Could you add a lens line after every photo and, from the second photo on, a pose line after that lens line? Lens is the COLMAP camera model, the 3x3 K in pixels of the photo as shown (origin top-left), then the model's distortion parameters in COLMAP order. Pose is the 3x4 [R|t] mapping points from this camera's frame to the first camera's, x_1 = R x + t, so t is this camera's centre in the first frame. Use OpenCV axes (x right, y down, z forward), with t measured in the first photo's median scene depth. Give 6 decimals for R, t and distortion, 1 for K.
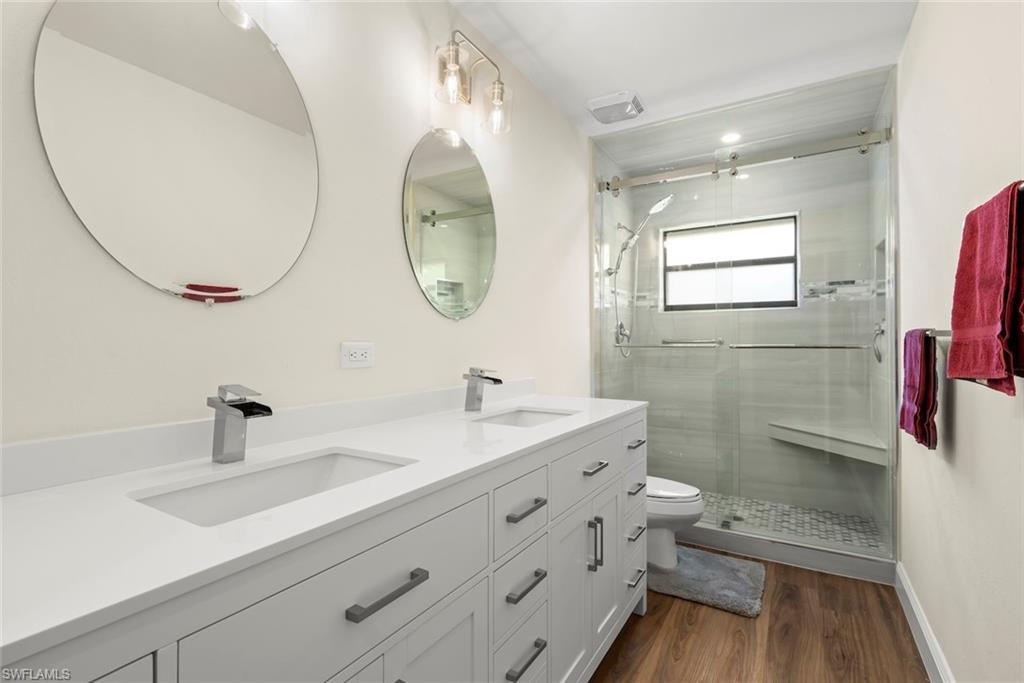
lens RADIAL K [[477.9, 0, 511.2], [0, 477.9, 342.1], [0, 0, 1]] dist [0.000902, 0.000096]
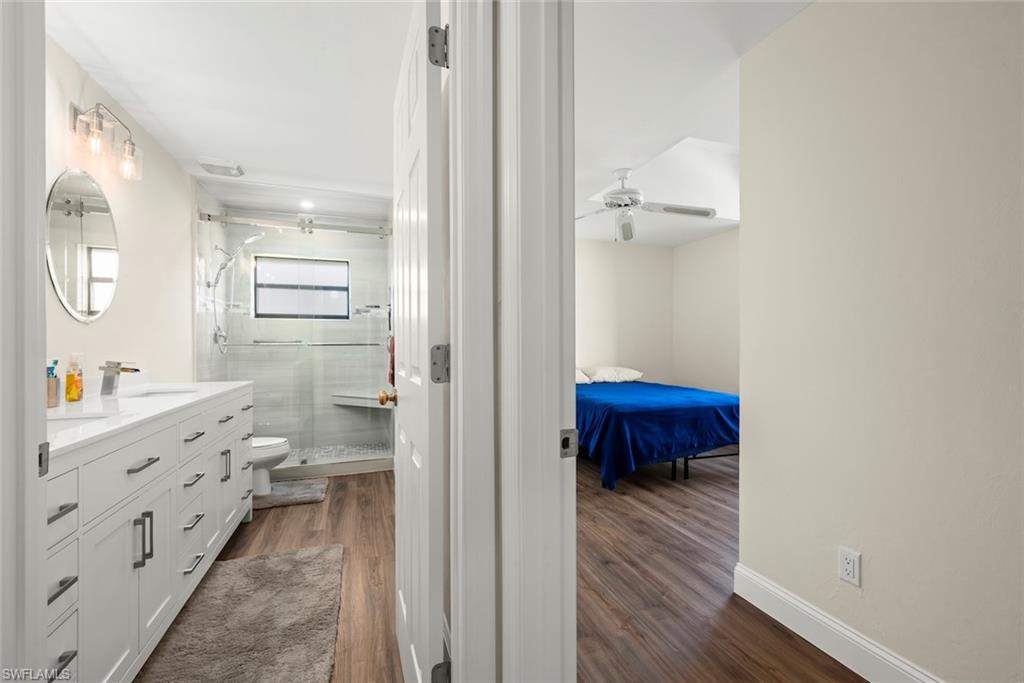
lens RADIAL K [[432.5, 0, 512.0], [0, 432.5, 341.5], [0, 0, 1]] dist [0.000347, 0.000137]
pose [[0.638130, 0.001218, 0.769927, -0.174006], [-0.000588, 0.999999, -0.001094, 0.000607], [-0.769928, 0.000245, 0.638130, -0.357642]]
